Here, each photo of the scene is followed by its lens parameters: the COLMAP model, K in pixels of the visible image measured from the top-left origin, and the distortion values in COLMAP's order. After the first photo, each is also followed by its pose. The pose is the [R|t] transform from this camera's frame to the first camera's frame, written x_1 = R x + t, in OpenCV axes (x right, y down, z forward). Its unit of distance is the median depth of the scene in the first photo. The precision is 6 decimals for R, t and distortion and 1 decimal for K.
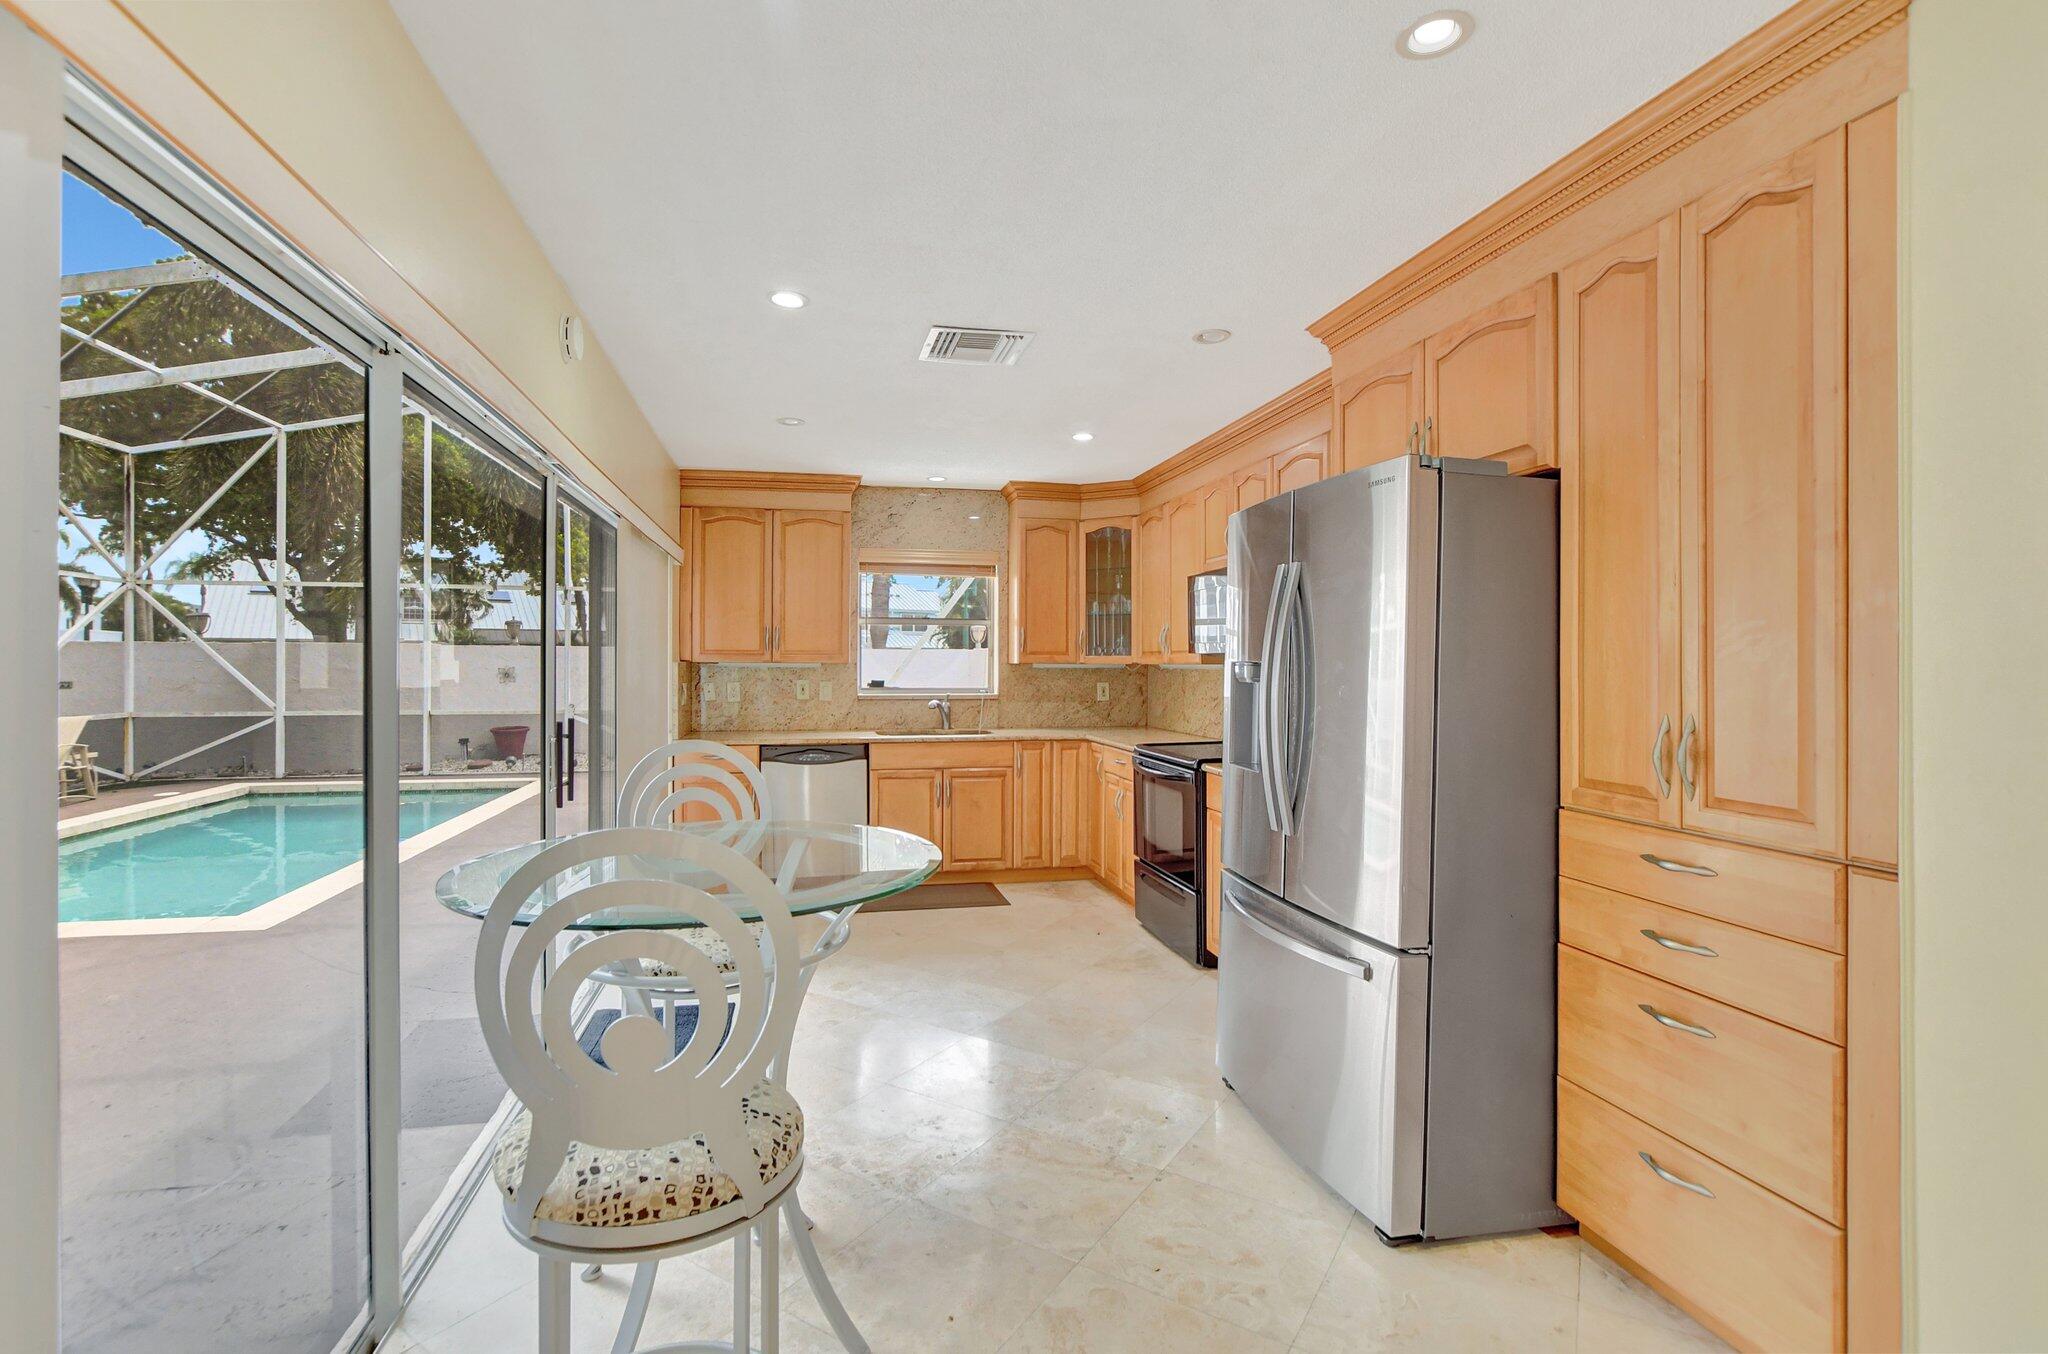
lens RADIAL K [[941.7, 0, 1028.3], [0, 941.7, 656.8], [0, 0, 1]] dist [-0.040625, 0.000302]
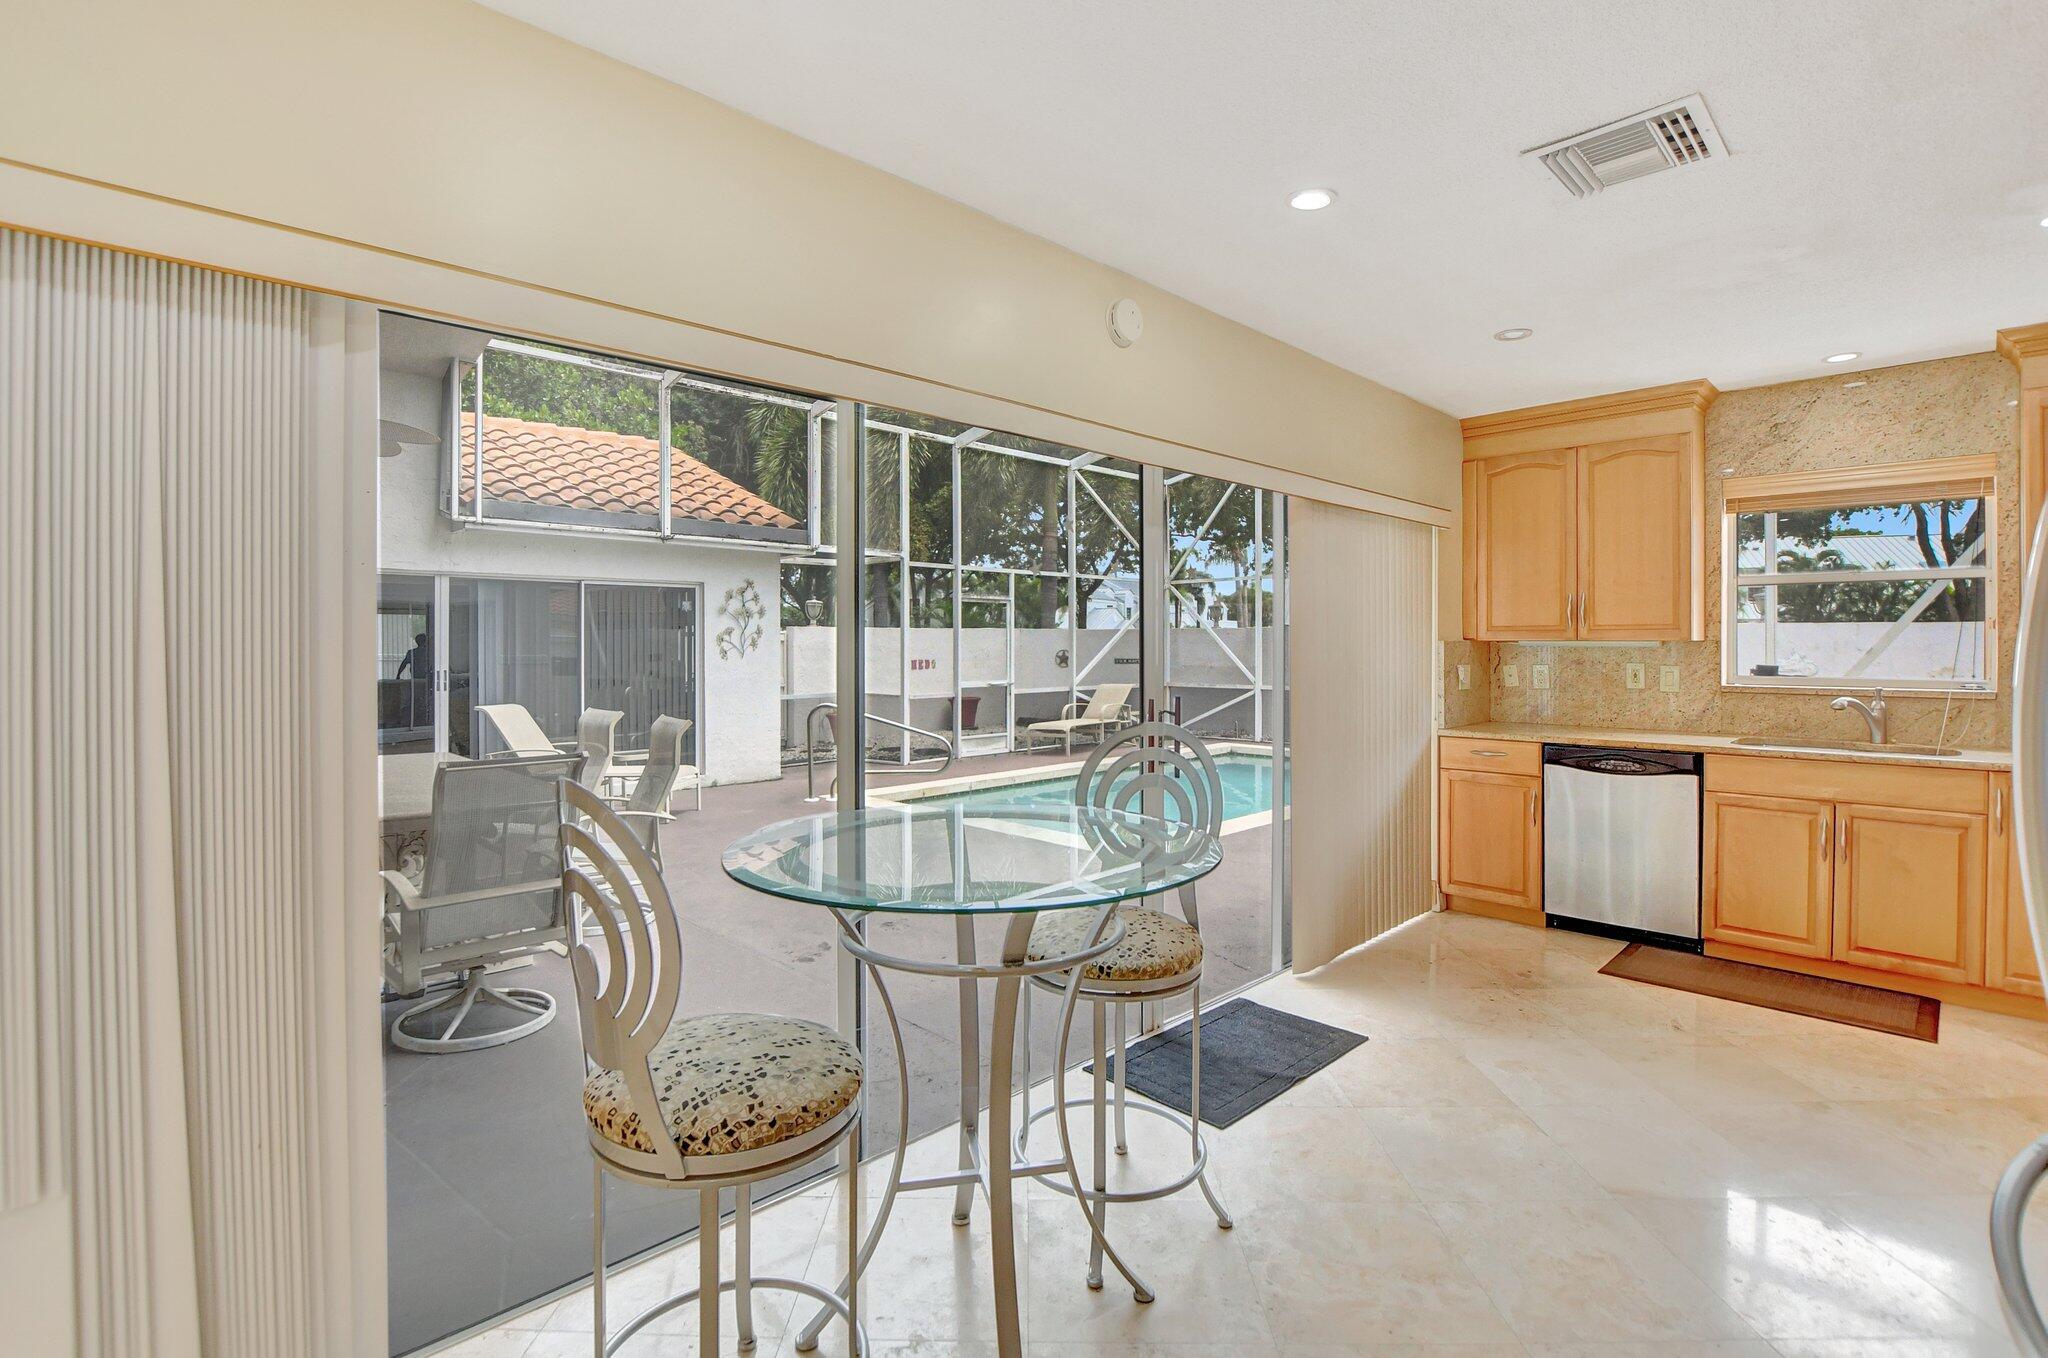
lens RADIAL K [[967.9, 0, 1003.7], [0, 967.9, 646.6], [0, 0, 1]] dist [-0.042634, 0.009928]
pose [[0.508795, -0.000966, -0.860887, 0.177205], [0.008551, 0.999956, 0.003932, 0.004000], [0.860845, -0.009361, 0.508781, 0.176274]]
